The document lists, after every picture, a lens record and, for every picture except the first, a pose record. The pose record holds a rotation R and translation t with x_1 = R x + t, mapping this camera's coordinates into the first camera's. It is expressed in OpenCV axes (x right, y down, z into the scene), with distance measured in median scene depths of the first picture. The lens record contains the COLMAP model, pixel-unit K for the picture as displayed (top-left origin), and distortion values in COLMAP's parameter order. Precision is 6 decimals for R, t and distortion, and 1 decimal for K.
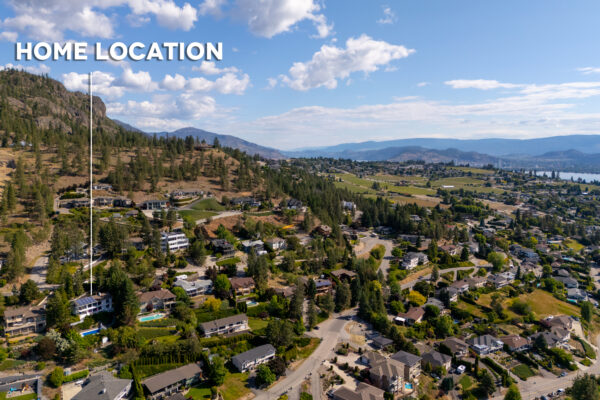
lens RADIAL K [[440.1, 0, 301.7], [0, 440.1, 202.2], [0, 0, 1]] dist [0.077639, -0.069931]
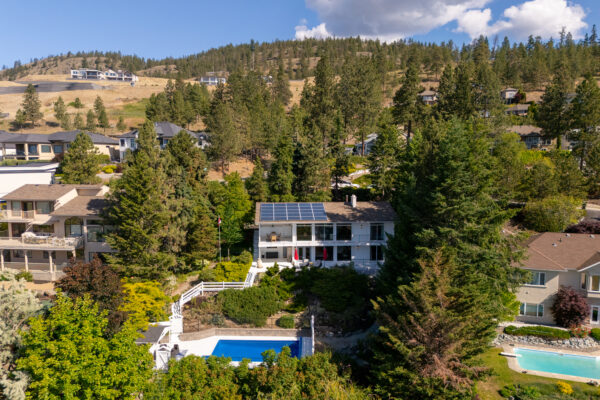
lens RADIAL K [[440.1, 0, 299.1], [0, 440.1, 203.8], [0, 0, 1]] dist [0.077639, -0.069931]
pose [[0.684228, 0.068735, -0.726022, -0.209172], [-0.081361, 0.996528, 0.017667, 0.146045], [0.724715, 0.046982, 0.687445, 0.574842]]
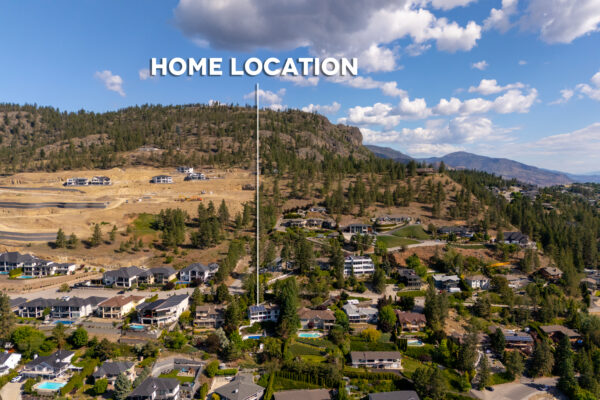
lens RADIAL K [[440.1, 0, 299.8], [0, 440.1, 231.7], [0, 0, 1]] dist [0.077639, -0.069931]
pose [[0.830950, 0.066382, -0.552373, 0.145940], [-0.061310, 0.997735, 0.027673, -0.008166], [0.552959, 0.010871, 0.833137, 0.084255]]
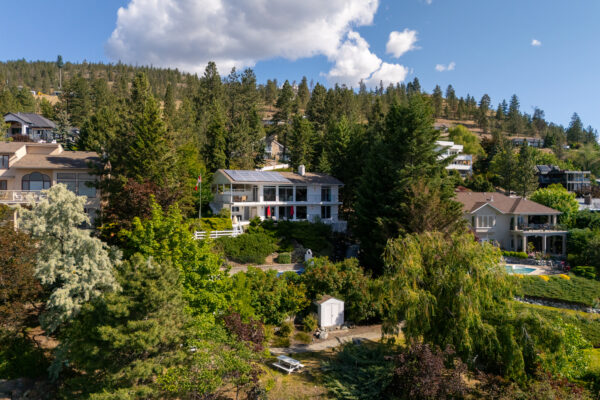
lens RADIAL K [[440.1, 0, 298.5], [0, 440.1, 199.0], [0, 0, 1]] dist [0.077639, -0.069931]
pose [[0.922697, 0.002640, -0.385518, -0.244579], [-0.044793, 0.993938, -0.100400, 0.179670], [0.382916, 0.109907, 0.917222, 0.526196]]
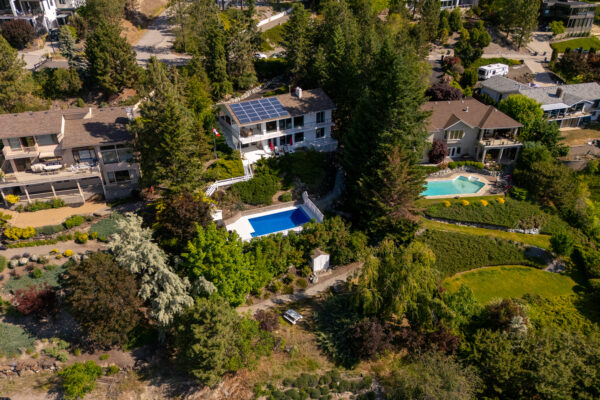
lens RADIAL K [[440.1, 0, 299.4], [0, 440.1, 209.9], [0, 0, 1]] dist [0.077639, -0.069931]
pose [[0.926397, 0.183278, -0.328933, -0.236464], [-0.031349, 0.908058, 0.417669, 0.106683], [0.375240, -0.376616, 0.846968, 0.498962]]
